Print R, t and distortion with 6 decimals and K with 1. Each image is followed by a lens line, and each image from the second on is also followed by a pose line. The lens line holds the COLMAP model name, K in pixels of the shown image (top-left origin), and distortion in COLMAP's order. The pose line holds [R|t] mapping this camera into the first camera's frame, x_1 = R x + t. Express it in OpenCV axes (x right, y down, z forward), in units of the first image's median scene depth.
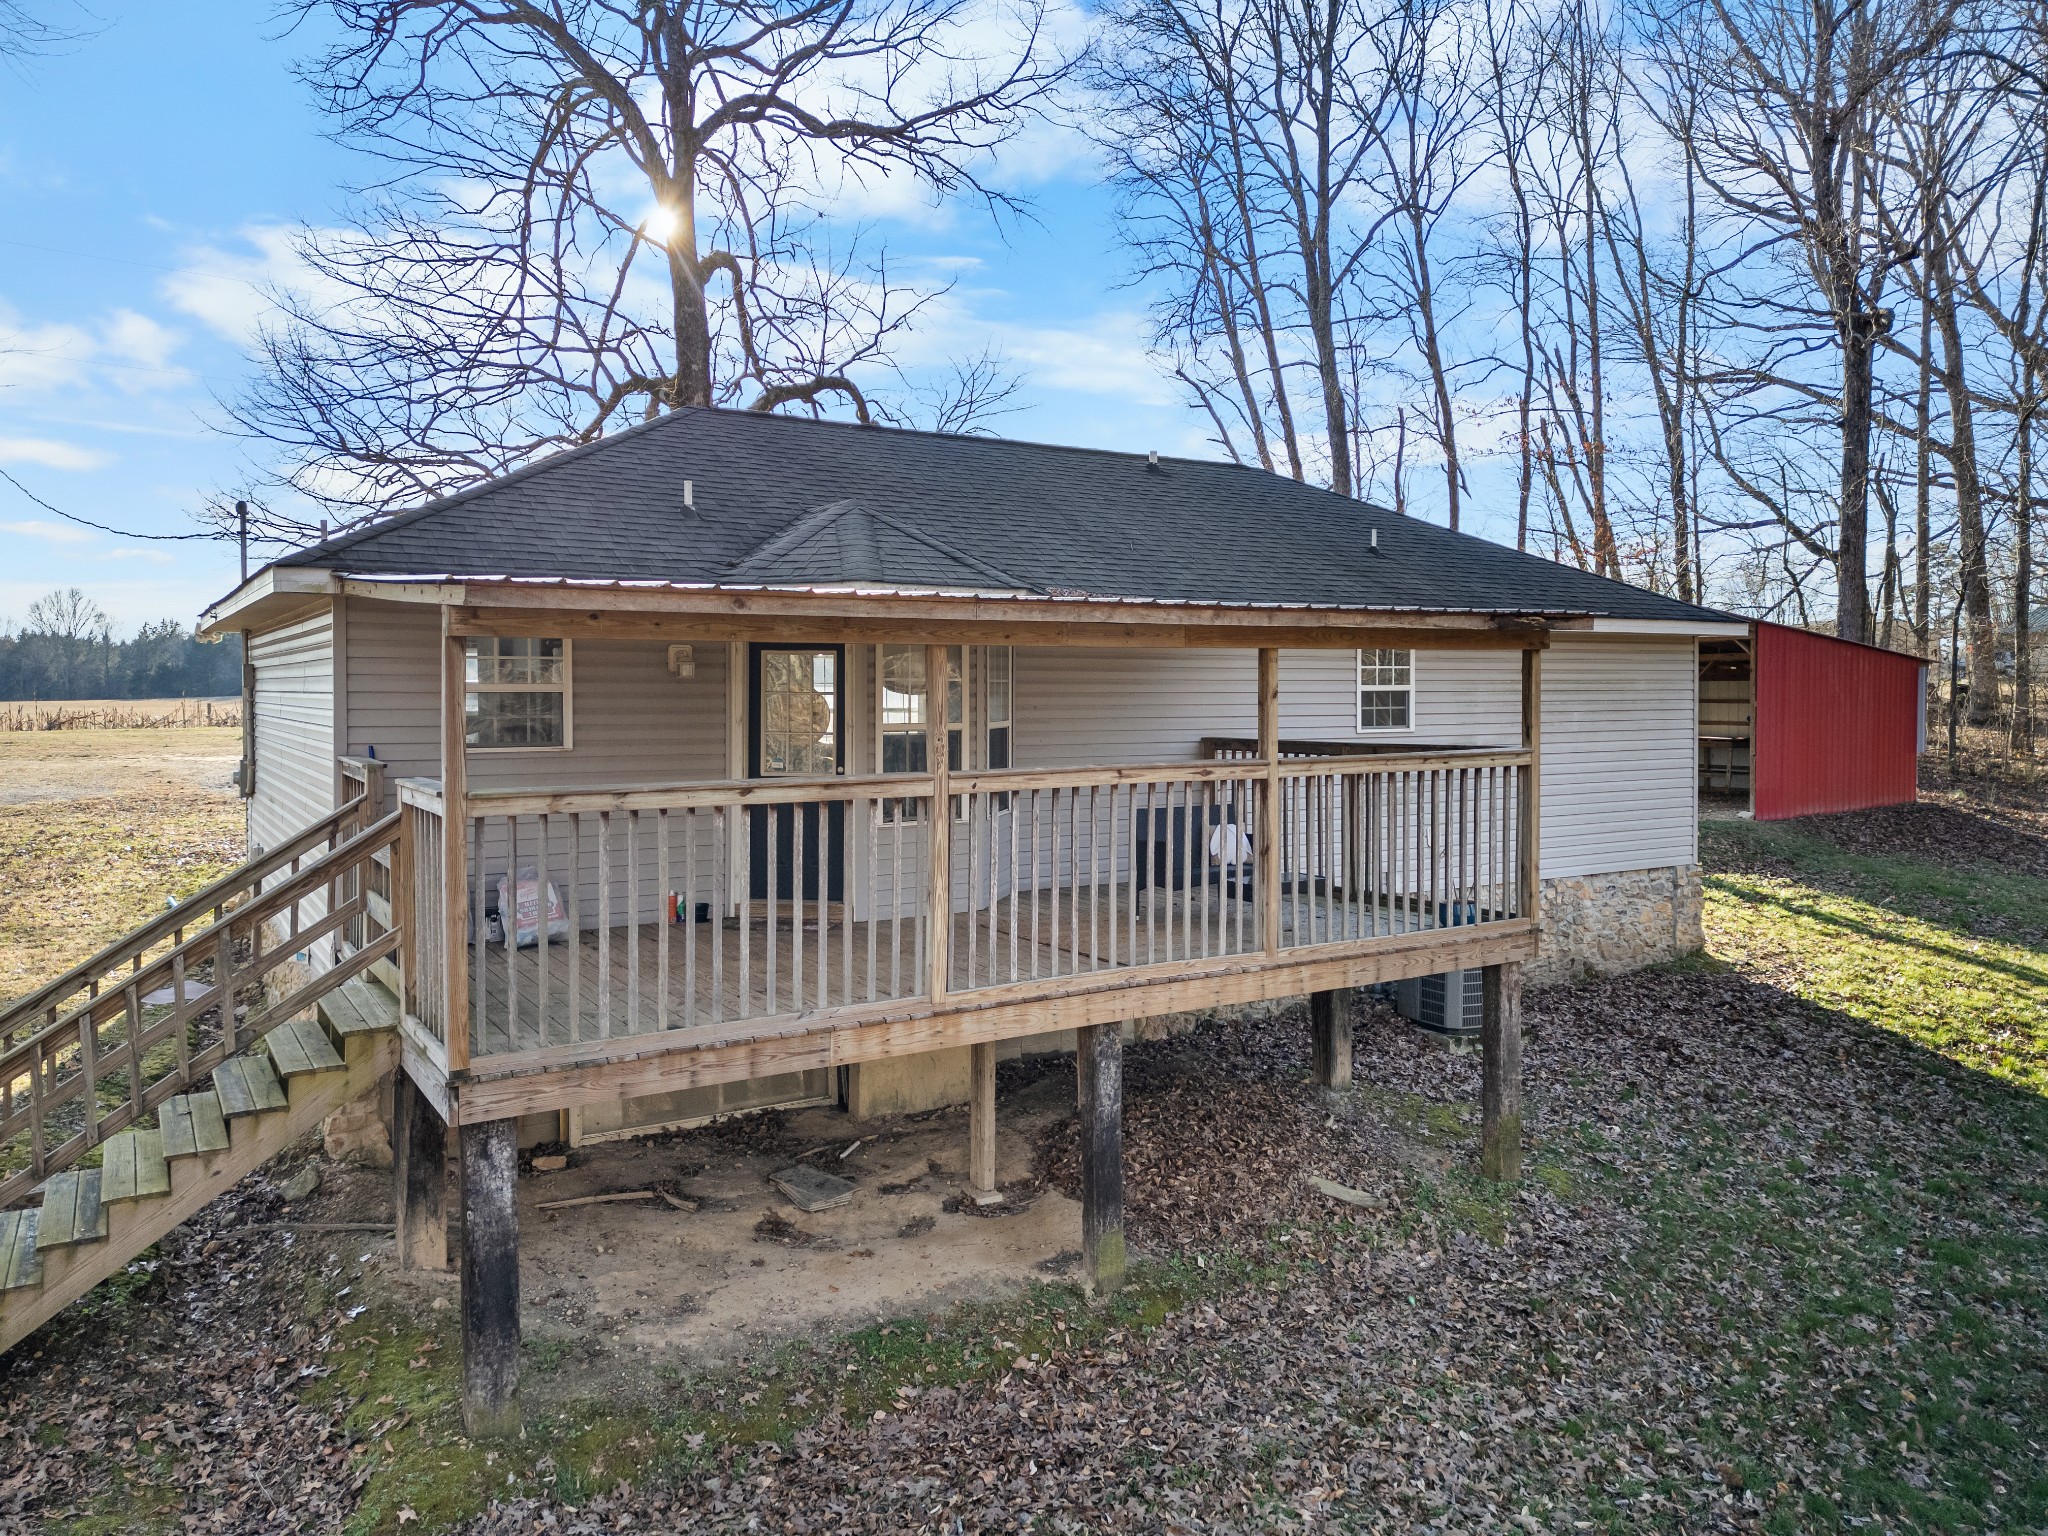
lens RADIAL K [[1392.2, 0, 1058.4], [0, 1392.2, 694.2], [0, 0, 1]] dist [0.060795, -0.048155]
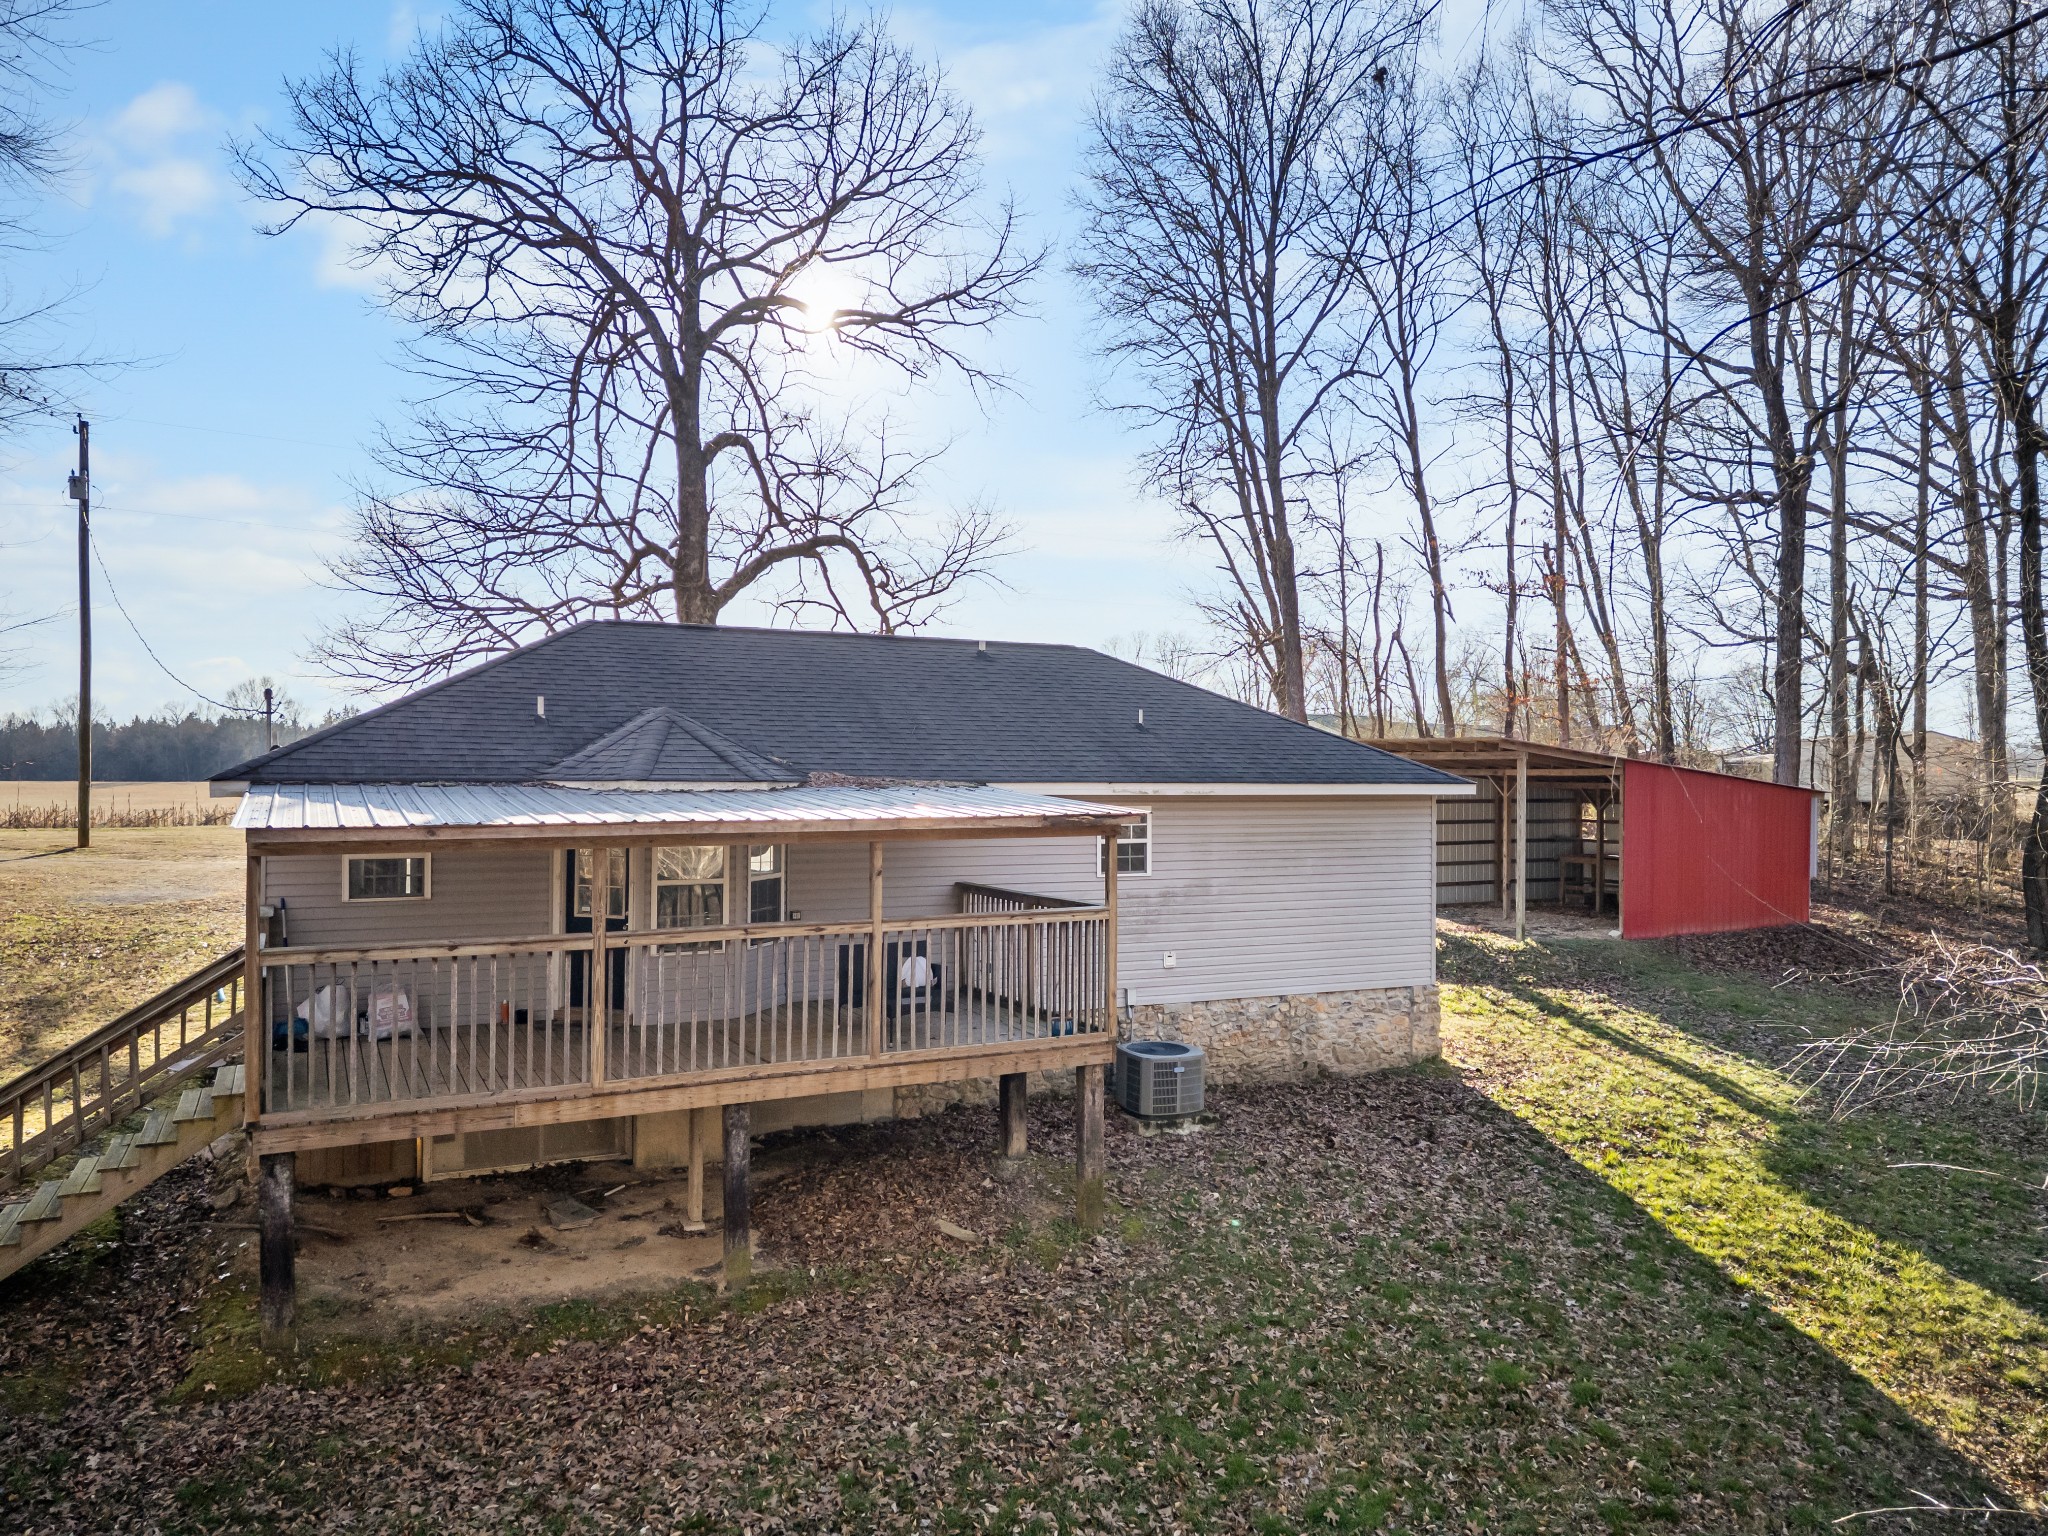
lens RADIAL K [[1333.5, 0, 1024.0], [0, 1333.5, 768.0], [0, 0, 1]] dist [0.067675, -0.061658]
pose [[0.996004, 0.007193, -0.089022, 0.399636], [-0.008492, 0.999863, -0.014213, -0.084889], [0.088907, 0.014912, 0.995928, -0.326335]]
